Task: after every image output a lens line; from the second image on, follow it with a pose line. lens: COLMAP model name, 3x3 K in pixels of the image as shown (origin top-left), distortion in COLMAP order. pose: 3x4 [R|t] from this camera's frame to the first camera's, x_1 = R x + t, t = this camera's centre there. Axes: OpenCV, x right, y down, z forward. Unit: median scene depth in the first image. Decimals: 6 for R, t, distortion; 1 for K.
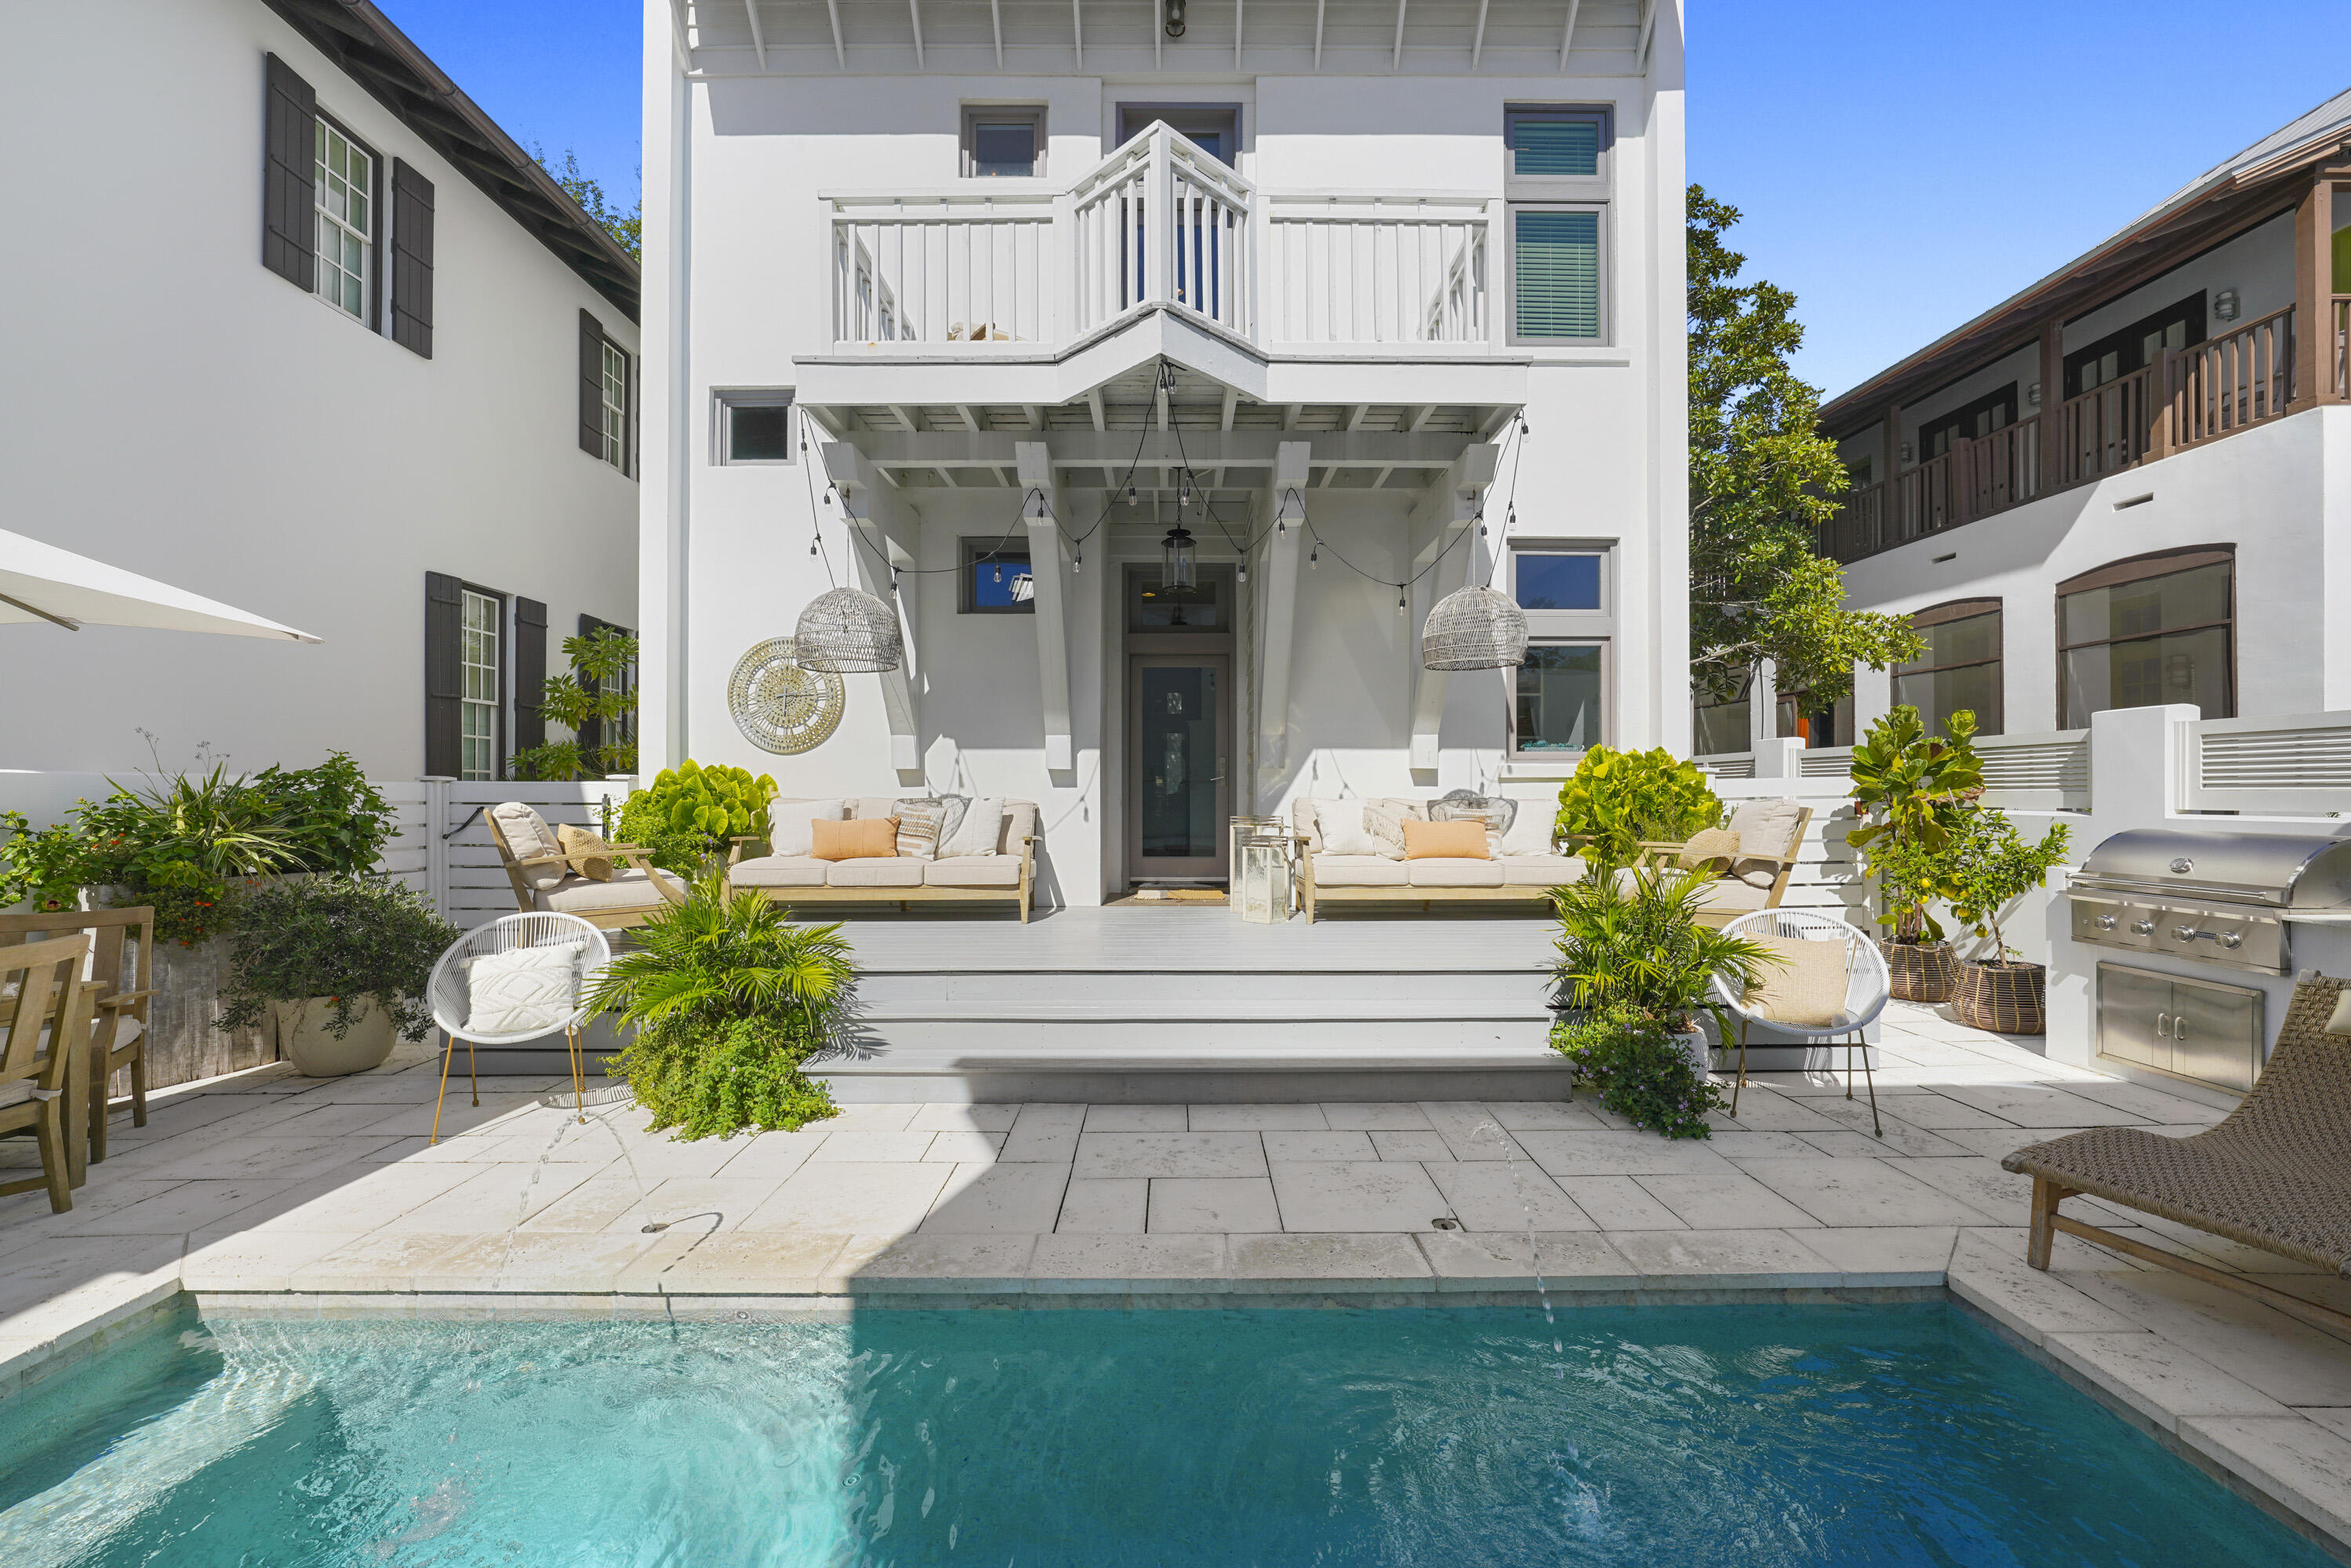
lens RADIAL K [[926.2, 0, 1175.5], [0, 926.2, 784.0], [0, 0, 1]] dist [-0.024051, 0.008362]
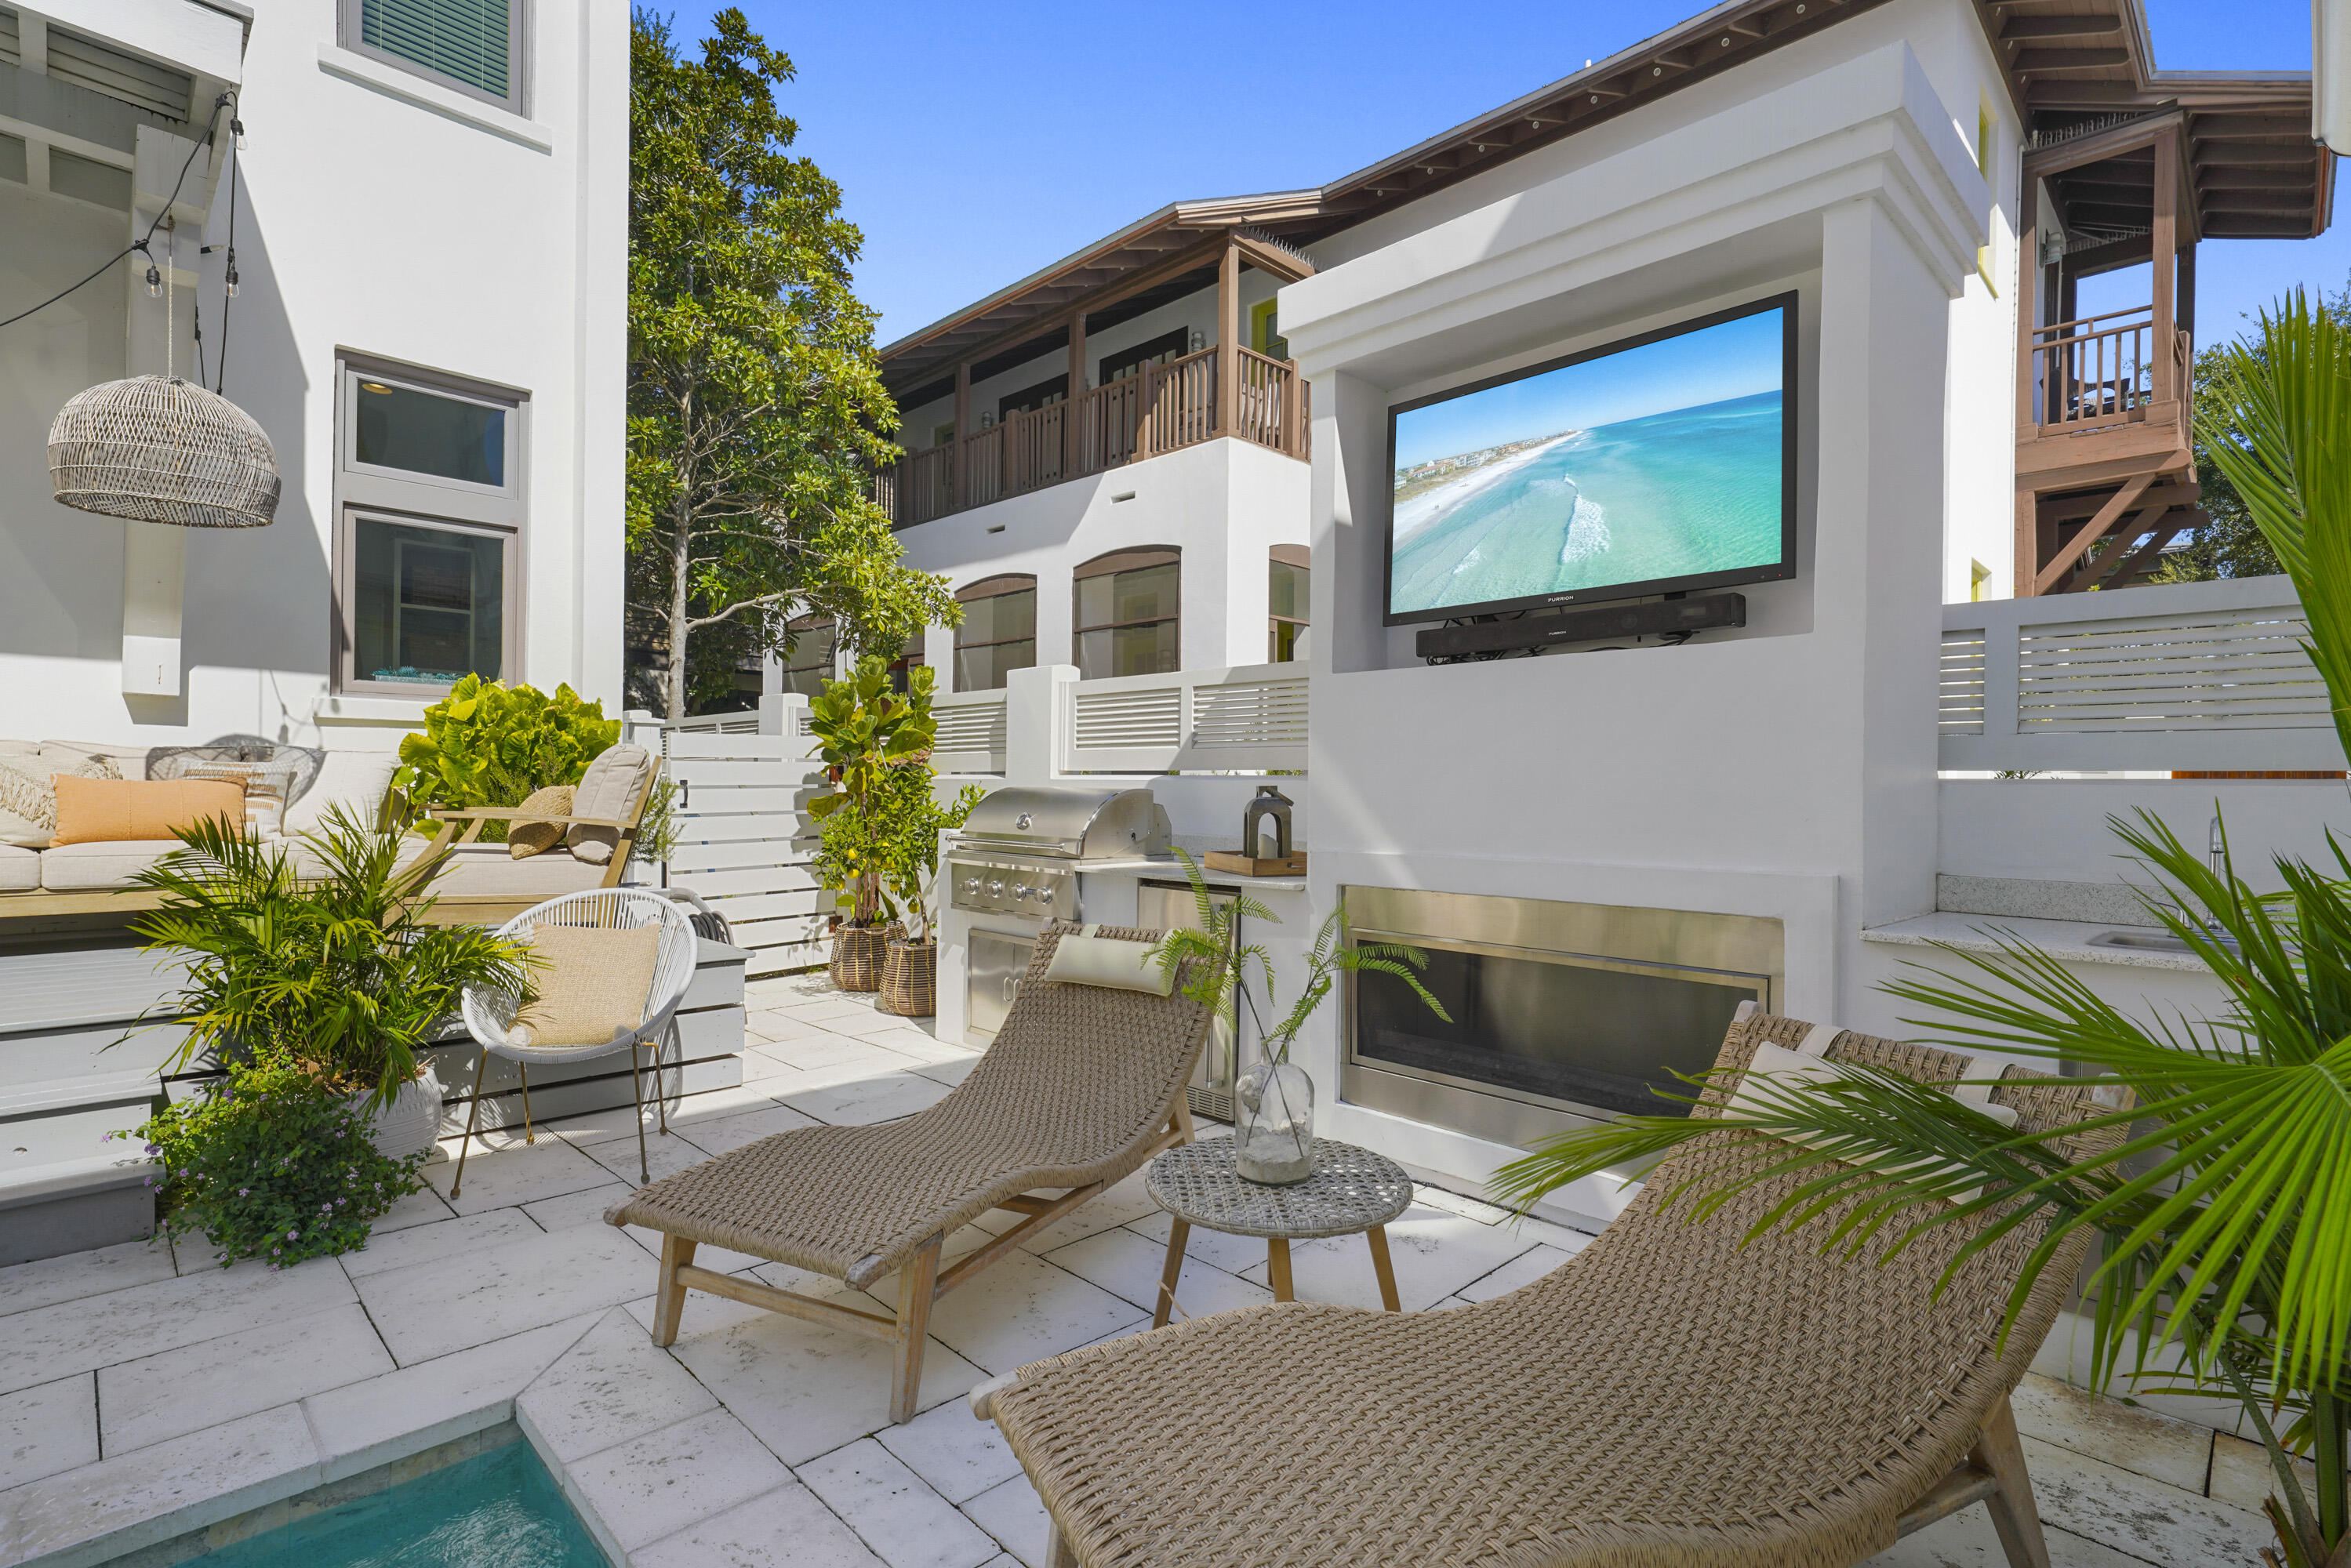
lens RADIAL K [[1111.5, 0, 1175.5], [0, 1111.5, 784.0], [0, 0, 1]] dist [-0.001307, -0.000623]
pose [[0.715468, 0.011342, 0.698554, 0.243454], [-0.017565, 0.999844, 0.001757, 0.027756], [-0.698425, -0.013527, 0.715556, 0.029629]]
